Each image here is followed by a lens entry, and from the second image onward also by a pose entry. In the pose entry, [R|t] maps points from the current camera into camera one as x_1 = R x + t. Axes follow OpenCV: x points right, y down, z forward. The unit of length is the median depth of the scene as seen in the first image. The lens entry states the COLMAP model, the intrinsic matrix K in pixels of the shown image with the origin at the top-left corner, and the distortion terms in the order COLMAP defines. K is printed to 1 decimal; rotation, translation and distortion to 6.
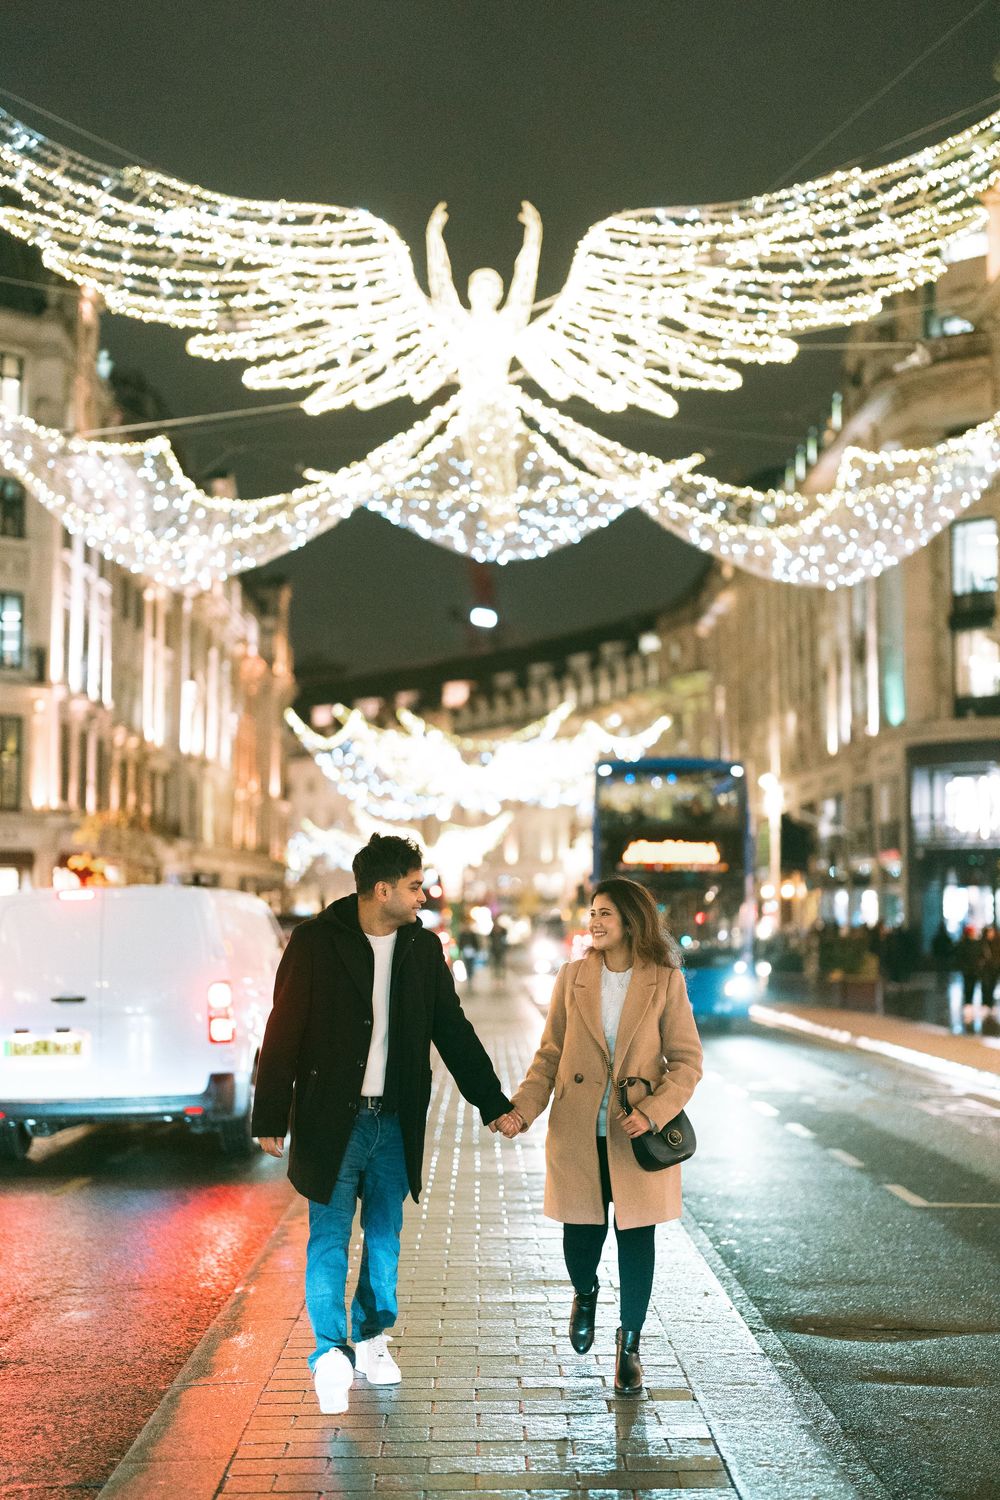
lens RADIAL K [[2833.9, 0, 500.0], [0, 2833.9, 750.0], [0, 0, 1]] dist [-0.019690, 0.028171]
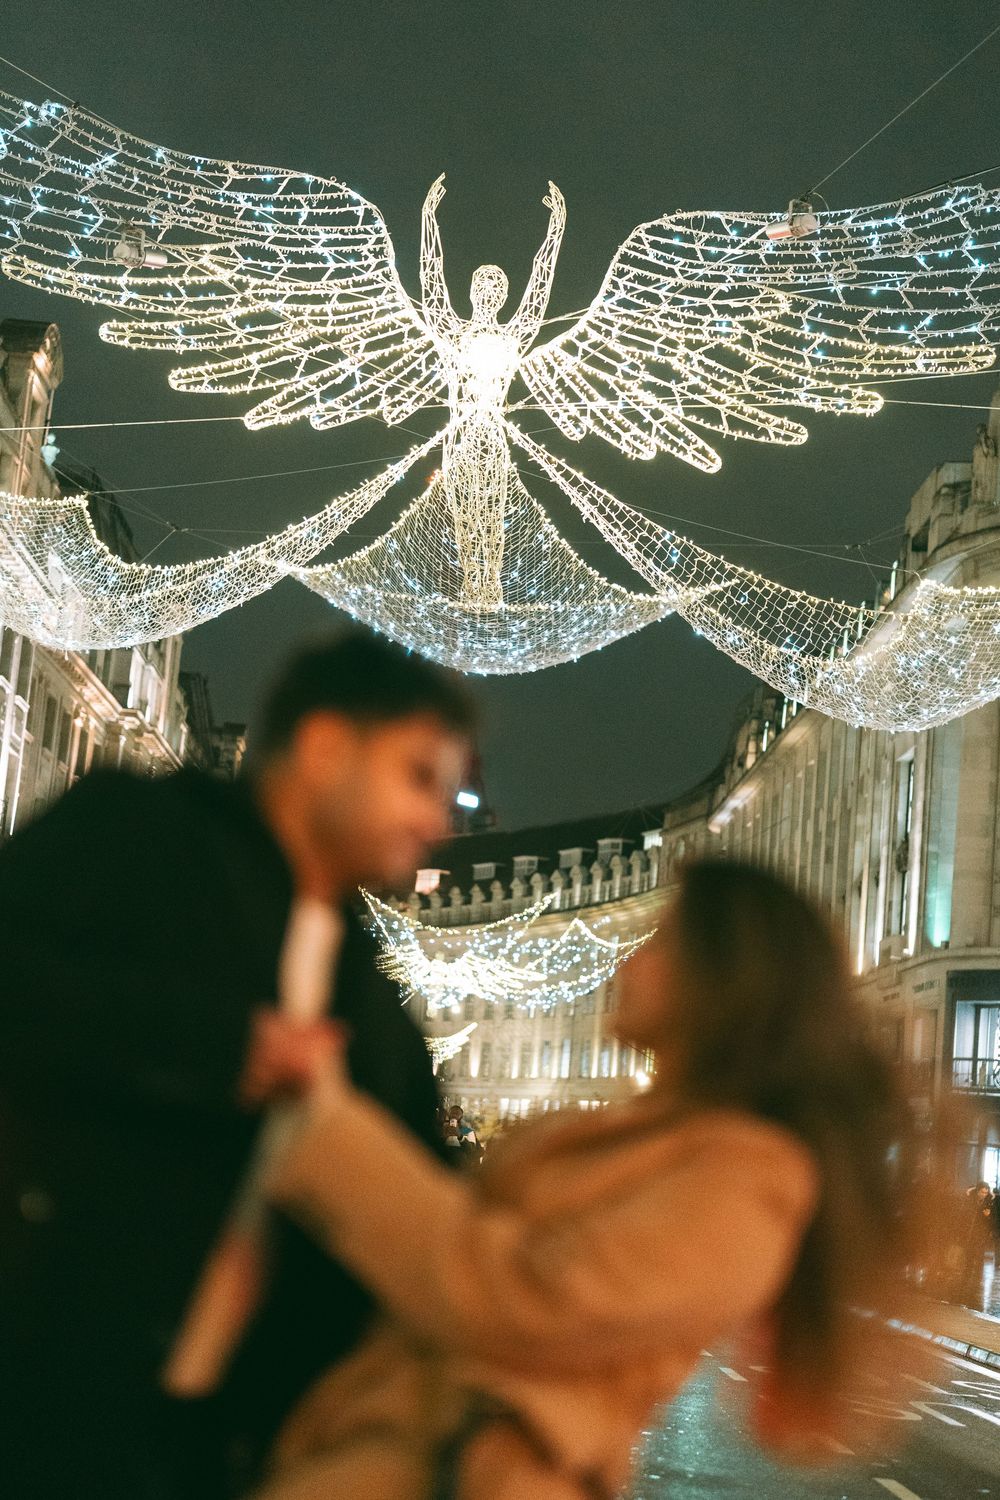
lens RADIAL K [[2833.9, 0, 500.0], [0, 2833.9, 750.0], [0, 0, 1]] dist [-0.019690, 0.028171]
pose [[0.996132, 0.087822, -0.002892, 0.008022], [-0.087737, 0.992286, -0.087584, 0.020883], [-0.004822, 0.087499, 0.996153, 0.175699]]
